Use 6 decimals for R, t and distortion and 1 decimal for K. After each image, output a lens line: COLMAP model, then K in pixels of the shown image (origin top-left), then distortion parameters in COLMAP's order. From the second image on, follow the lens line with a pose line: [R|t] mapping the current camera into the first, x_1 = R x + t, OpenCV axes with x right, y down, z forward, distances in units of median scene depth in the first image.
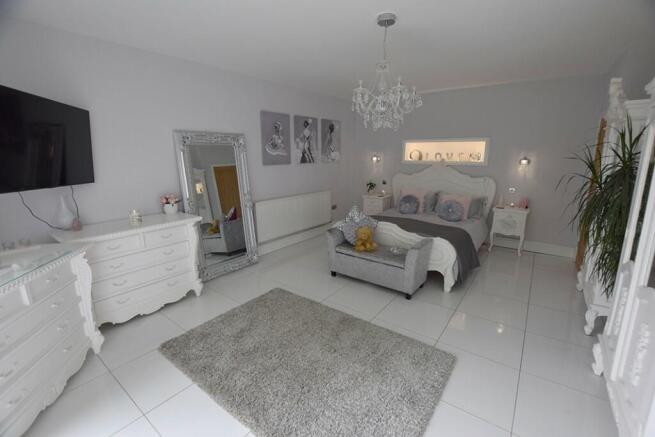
lens RADIAL K [[289.0, 0, 329.5], [0, 289.0, 218.2], [0, 0, 1]] dist [-0.030246, 0.000478]
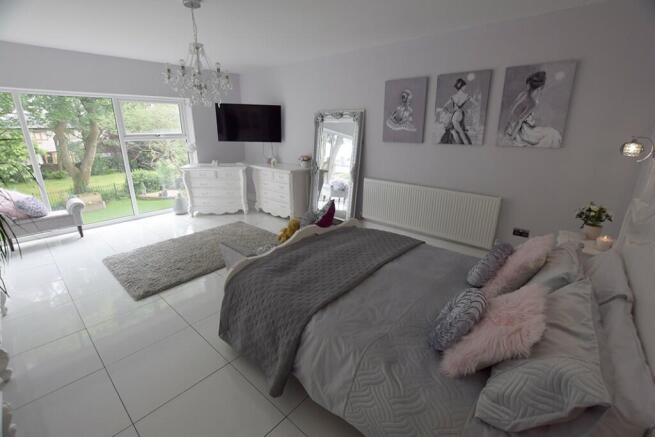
lens RADIAL K [[289.0, 0, 329.6], [0, 289.0, 215.9], [0, 0, 1]] dist [-0.030246, 0.000478]
pose [[-0.082709, 0.290534, -0.953284, 0.650190], [-0.222386, 0.927060, 0.301836, -0.179474], [0.971444, 0.236961, -0.012066, 0.793322]]
